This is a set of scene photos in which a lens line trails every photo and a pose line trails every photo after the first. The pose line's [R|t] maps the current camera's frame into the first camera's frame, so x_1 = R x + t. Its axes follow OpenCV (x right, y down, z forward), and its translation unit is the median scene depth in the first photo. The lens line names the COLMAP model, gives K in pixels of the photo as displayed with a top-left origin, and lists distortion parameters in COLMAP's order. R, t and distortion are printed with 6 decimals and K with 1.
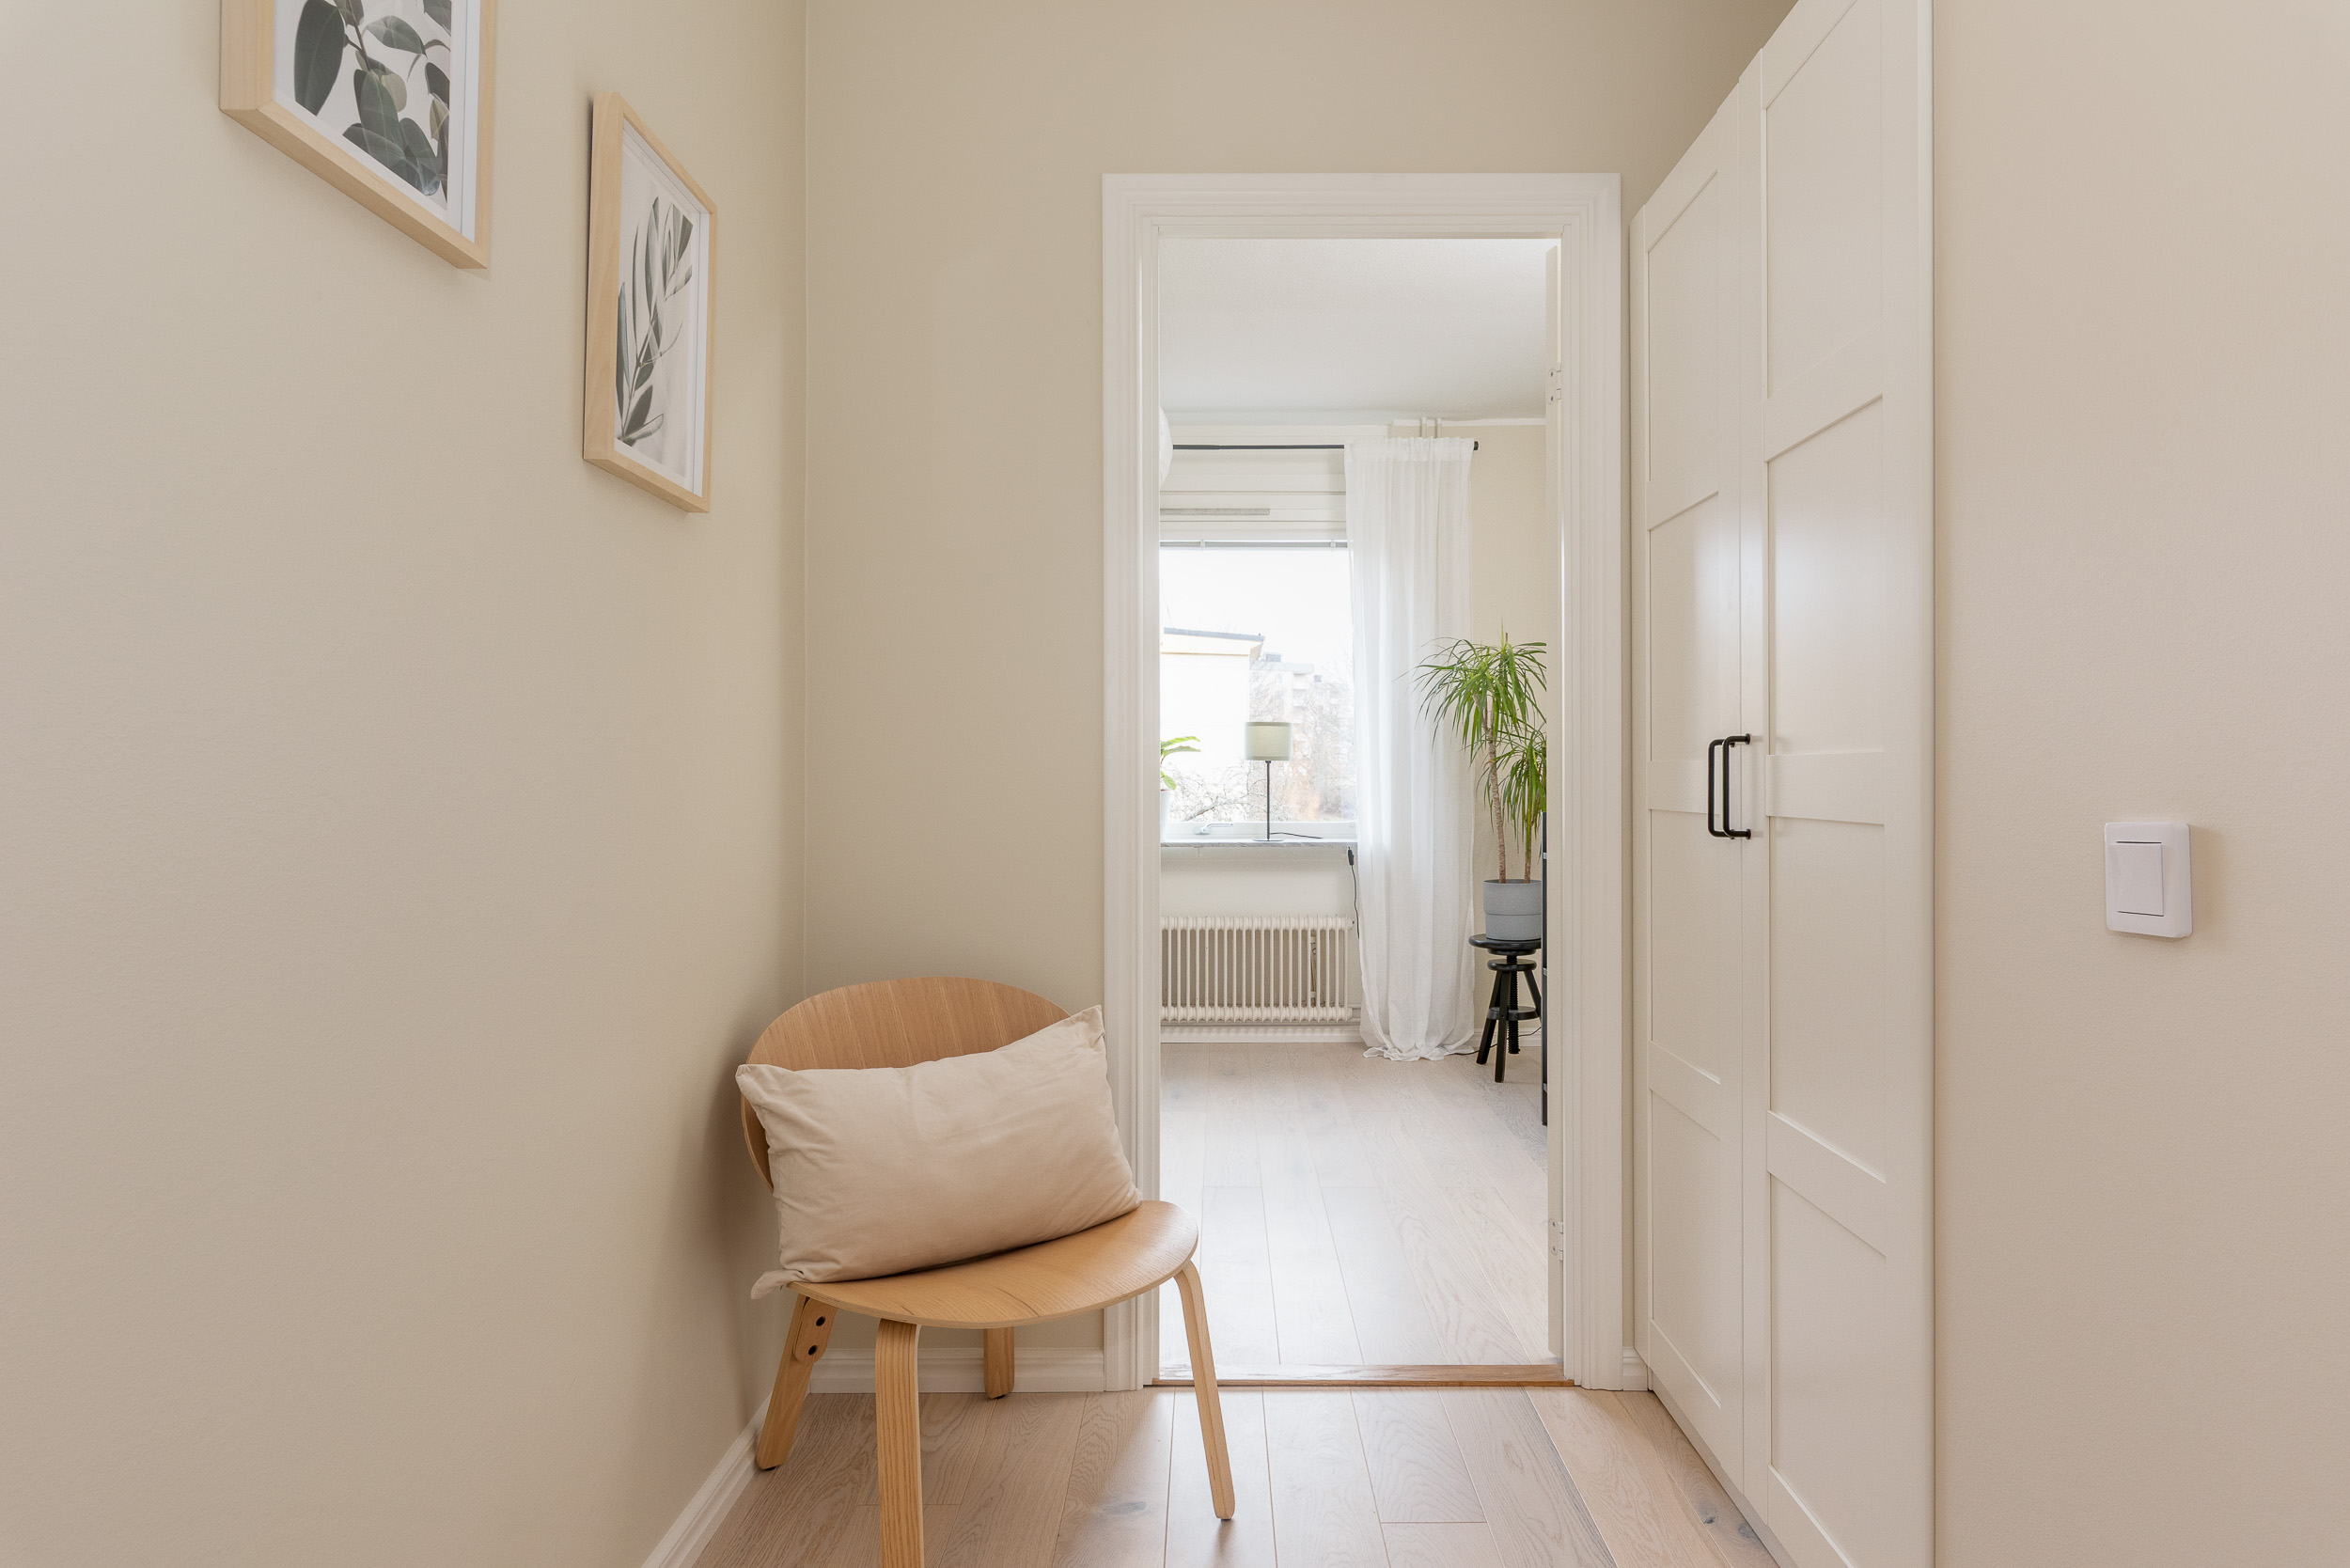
lens RADIAL K [[1409.4, 0, 1181.8], [0, 1409.4, 772.8], [0, 0, 1]] dist [0.003868, 0.000058]
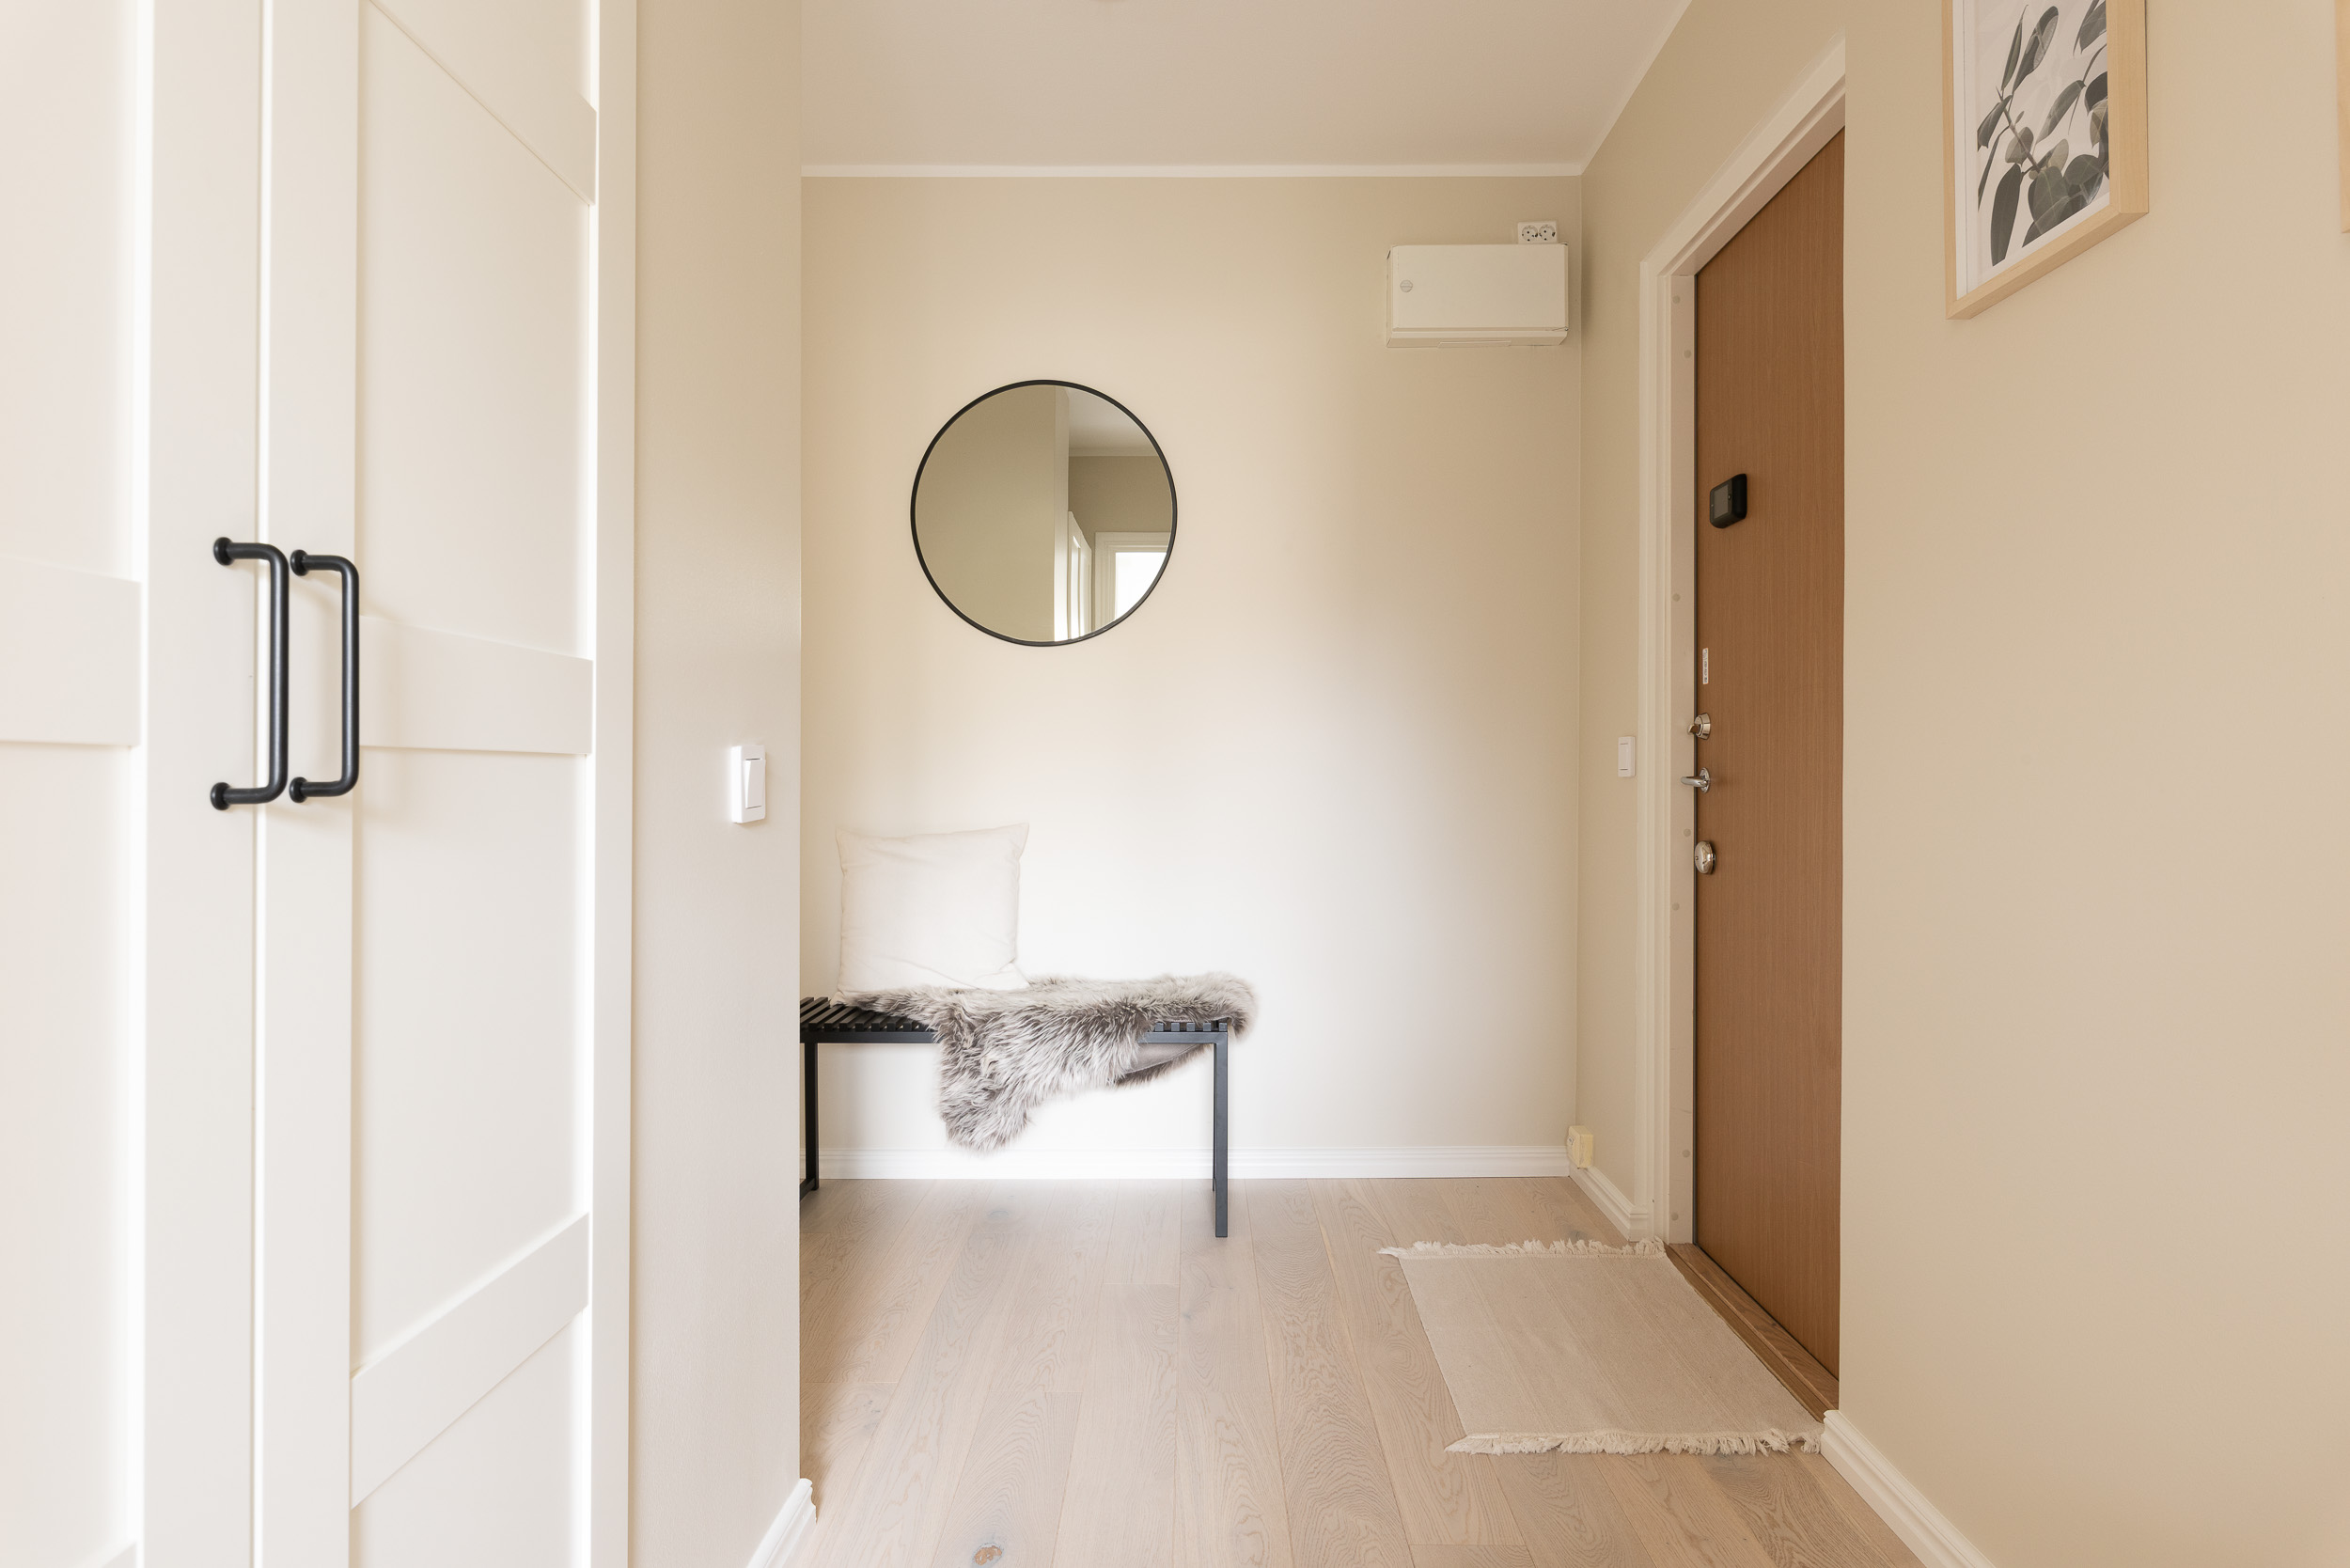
lens RADIAL K [[1409.4, 0, 1181.8], [0, 1409.4, 772.8], [0, 0, 1]] dist [0.003868, 0.000058]
pose [[-0.999922, 0.000006, -0.012493, 0.232117], [0.000037, 0.999997, -0.002492, 0.062071], [0.012493, -0.002492, -0.999919, 2.255241]]
